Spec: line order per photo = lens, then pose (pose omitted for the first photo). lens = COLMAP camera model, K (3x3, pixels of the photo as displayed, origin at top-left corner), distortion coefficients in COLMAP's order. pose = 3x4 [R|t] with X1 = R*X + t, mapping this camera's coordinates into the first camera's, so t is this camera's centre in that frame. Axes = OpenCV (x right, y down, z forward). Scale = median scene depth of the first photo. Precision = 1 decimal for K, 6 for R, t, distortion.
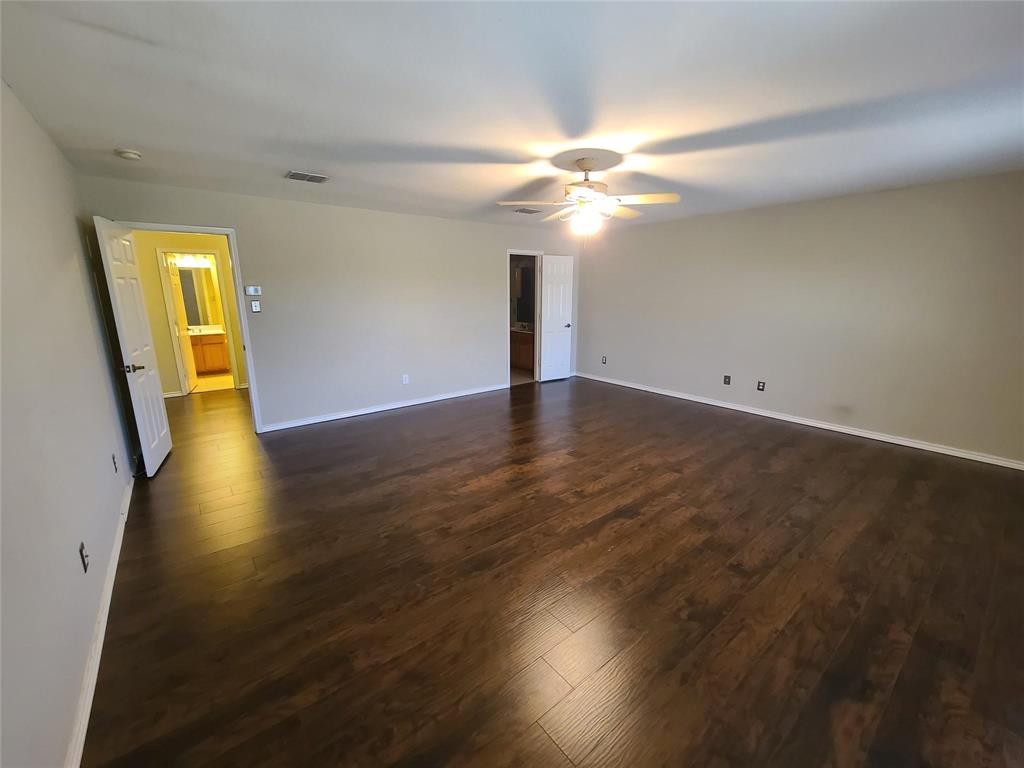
lens RADIAL K [[421.4, 0, 510.8], [0, 421.4, 383.9], [0, 0, 1]] dist [-0.001364, -0.000337]
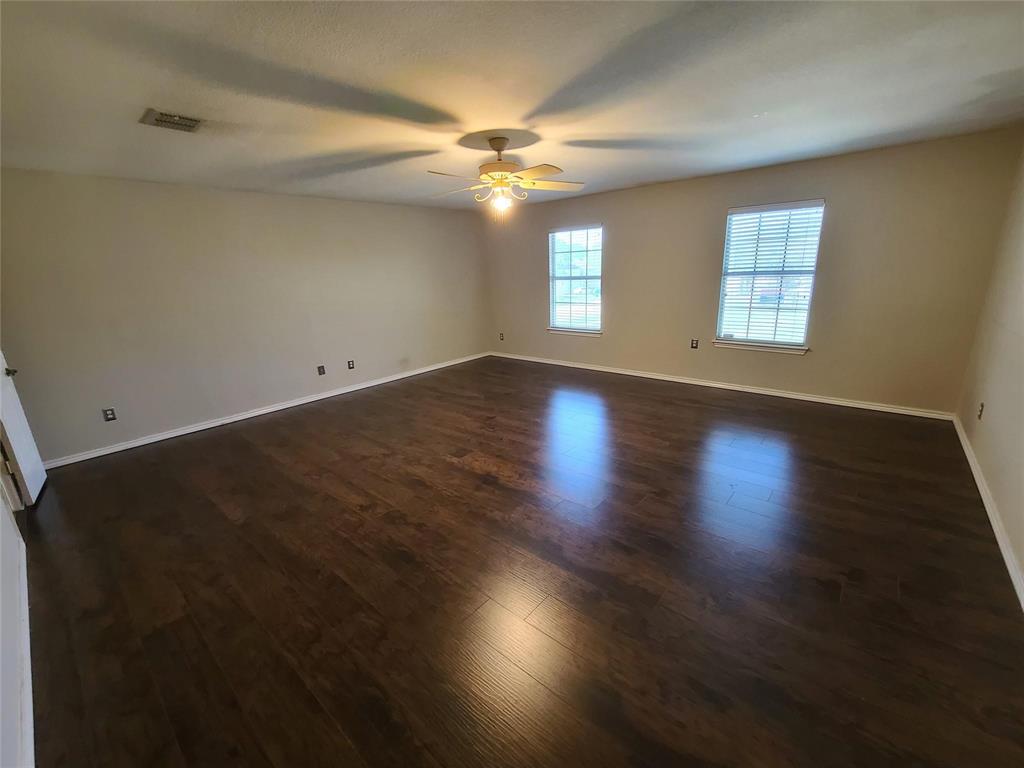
lens RADIAL K [[421.4, 0, 510.8], [0, 421.4, 383.9], [0, 0, 1]] dist [-0.001364, -0.000337]
pose [[-0.183159, -0.256360, 0.949069, -0.751301], [0.256640, 0.919455, 0.297889, -0.234958], [-0.948993, 0.298130, -0.102614, 1.012856]]
